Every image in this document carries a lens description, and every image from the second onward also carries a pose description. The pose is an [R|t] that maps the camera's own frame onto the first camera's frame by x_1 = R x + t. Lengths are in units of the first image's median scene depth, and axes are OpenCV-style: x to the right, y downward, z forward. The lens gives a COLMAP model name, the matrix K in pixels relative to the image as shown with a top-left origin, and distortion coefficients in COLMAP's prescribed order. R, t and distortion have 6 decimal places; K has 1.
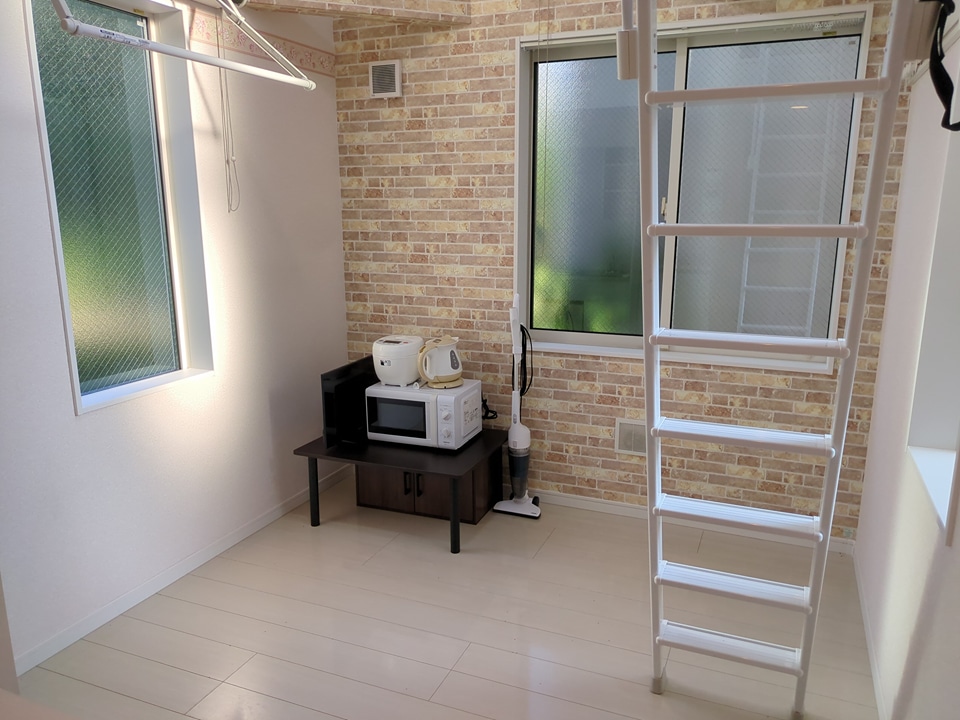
lens RADIAL K [[713.4, 0, 480.0], [0, 713.4, 360.0], [0, 0, 1]] dist [-0.000731, -0.000198]
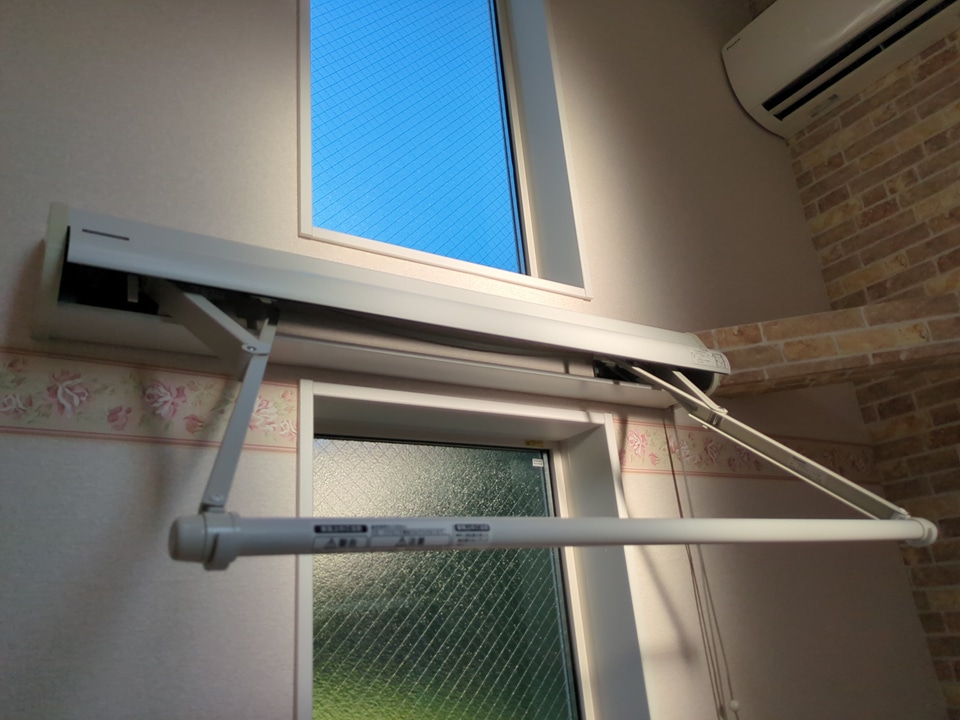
lens RADIAL K [[721.6, 0, 480.0], [0, 721.6, 360.0], [0, 0, 1]] dist [0.054300, -0.074546]
pose [[0.837620, -0.259804, -0.480515, -0.214072], [-0.026073, 0.859638, -0.510238, -0.242923], [0.545630, 0.439914, 0.713276, 0.519711]]
